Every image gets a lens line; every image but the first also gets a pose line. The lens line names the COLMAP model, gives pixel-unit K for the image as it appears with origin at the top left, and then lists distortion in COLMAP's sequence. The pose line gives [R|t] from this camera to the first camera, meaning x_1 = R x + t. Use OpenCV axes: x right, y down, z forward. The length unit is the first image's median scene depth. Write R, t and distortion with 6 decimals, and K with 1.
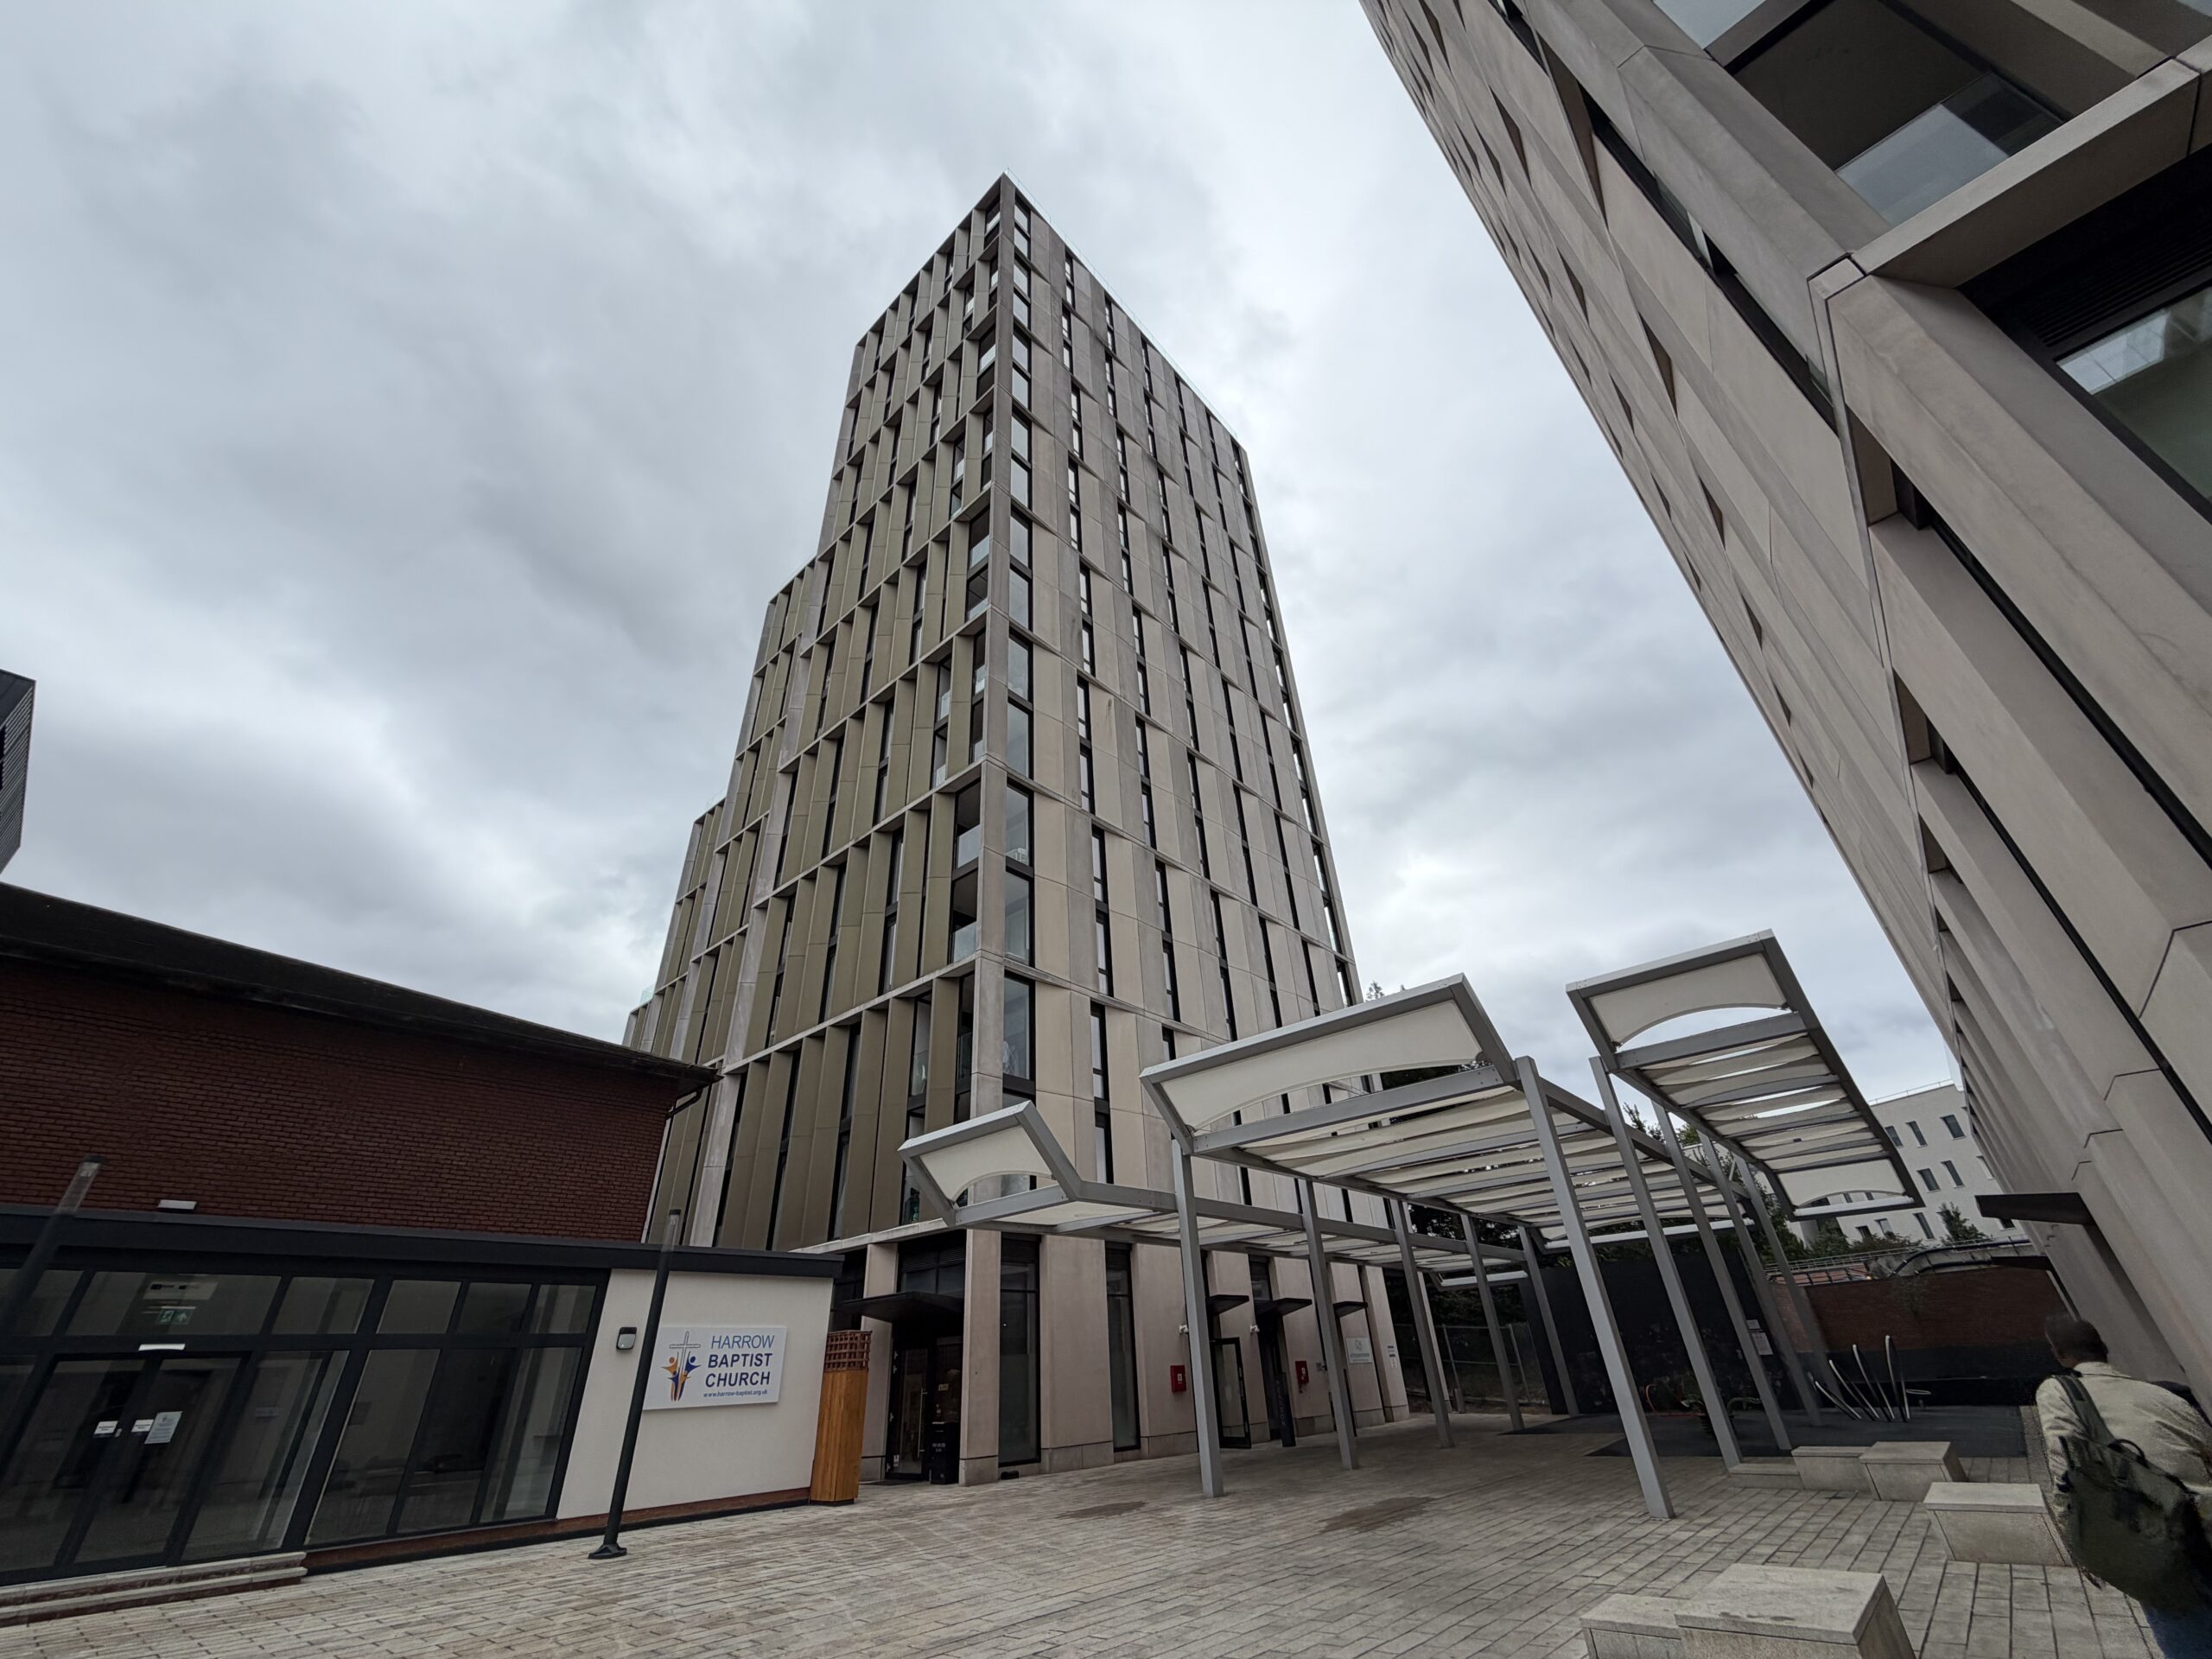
lens RADIAL K [[875.4, 0, 1097.5], [0, 875.4, 829.6], [0, 0, 1]] dist [-0.000360, 0.000328]
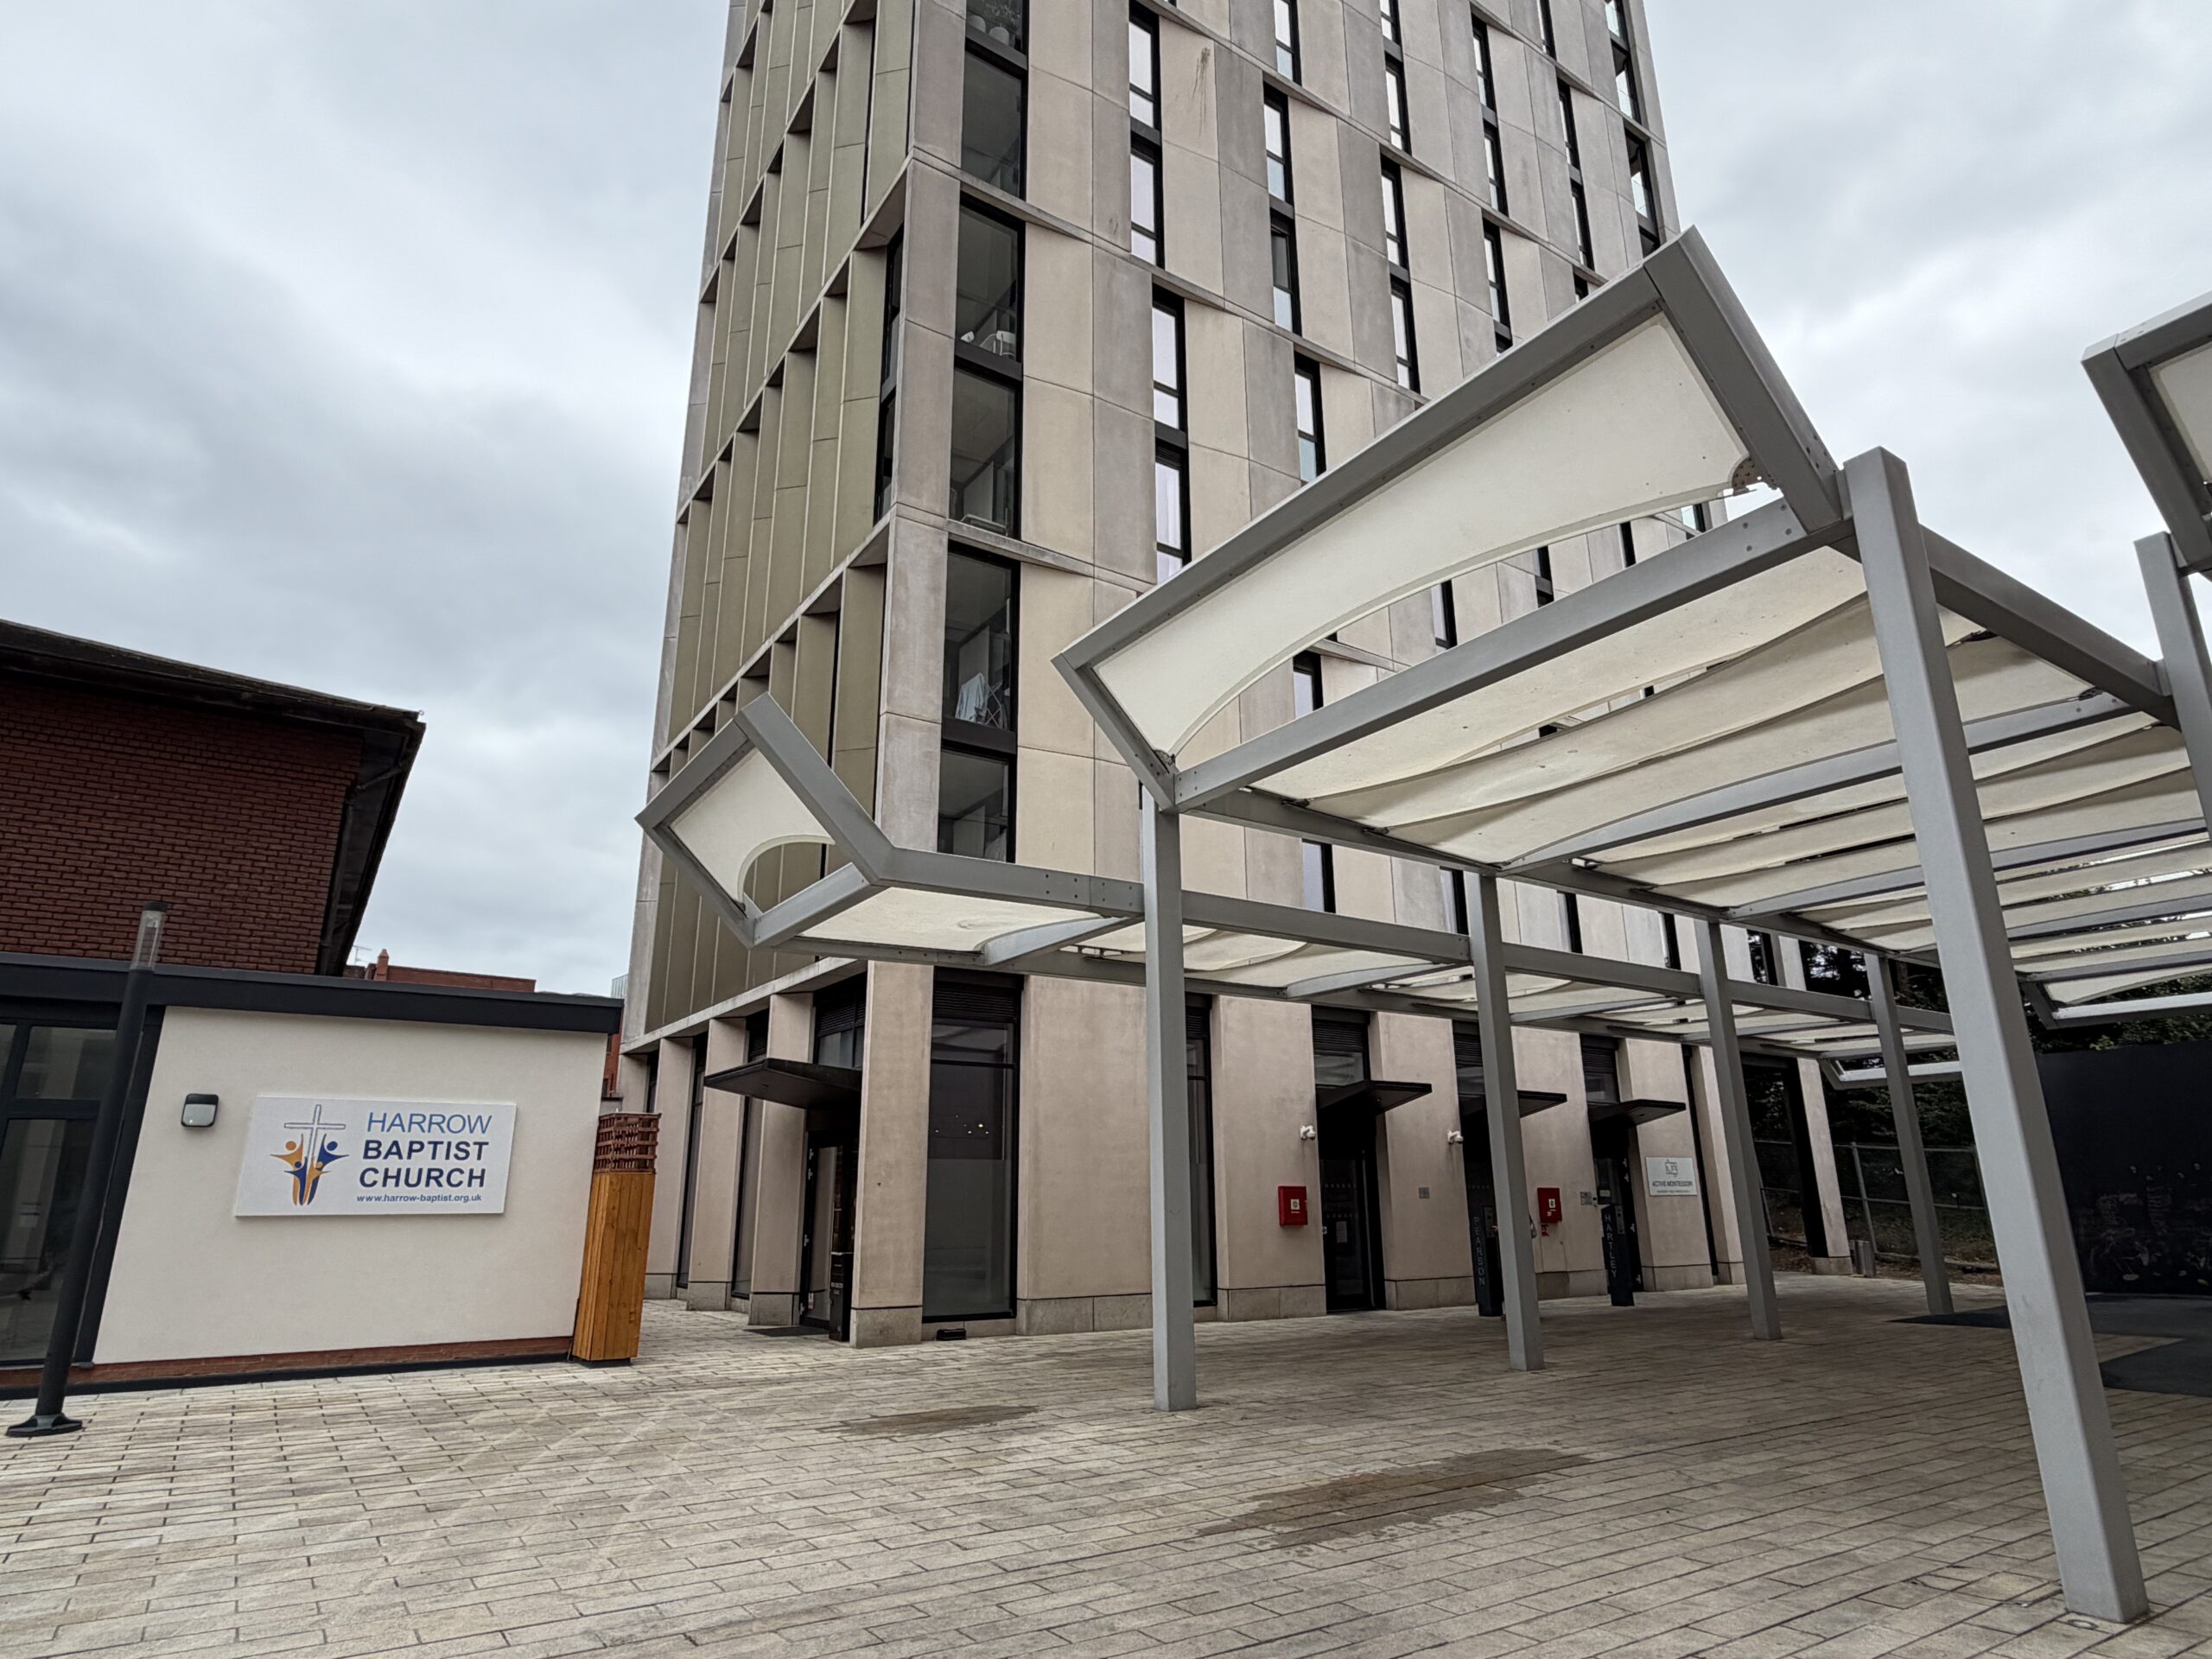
lens RADIAL K [[1246.5, 0, 1105.5], [0, 1246.5, 828.5], [0, 0, 1]] dist [0.002403, -0.002316]
pose [[0.969193, -0.032423, -0.244158, 0.198544], [0.097530, 0.960790, 0.259560, 0.159564], [0.226169, -0.275377, 0.934353, 0.268942]]
